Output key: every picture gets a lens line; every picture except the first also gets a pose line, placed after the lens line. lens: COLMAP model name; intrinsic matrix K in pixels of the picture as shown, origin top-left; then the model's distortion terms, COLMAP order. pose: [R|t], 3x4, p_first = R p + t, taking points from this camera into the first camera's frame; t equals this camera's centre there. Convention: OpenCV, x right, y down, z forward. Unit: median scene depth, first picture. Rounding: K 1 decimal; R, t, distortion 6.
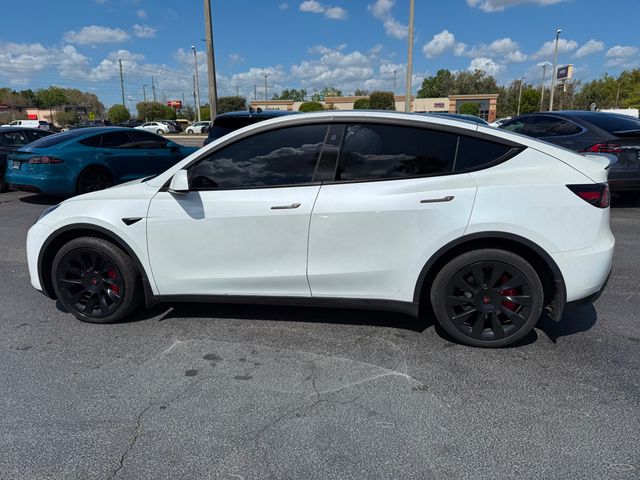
lens RADIAL K [[467.2, 0, 320.0], [0, 467.2, 240.0], [0, 0, 1]] dist [0.001848, -0.000647]
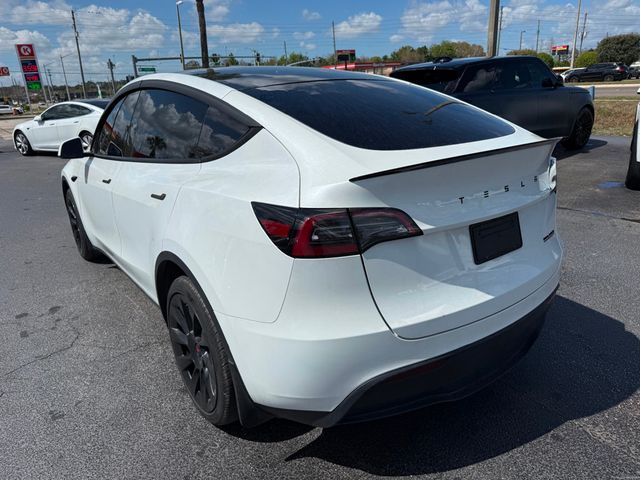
lens RADIAL K [[467.2, 0, 320.0], [0, 467.2, 240.0], [0, 0, 1]] dist [0.001848, -0.000647]
pose [[0.705816, 0.198657, -0.679970, 0.920998], [-0.130783, 0.979916, 0.150533, -0.158874], [0.696218, -0.017320, 0.717621, 0.630633]]
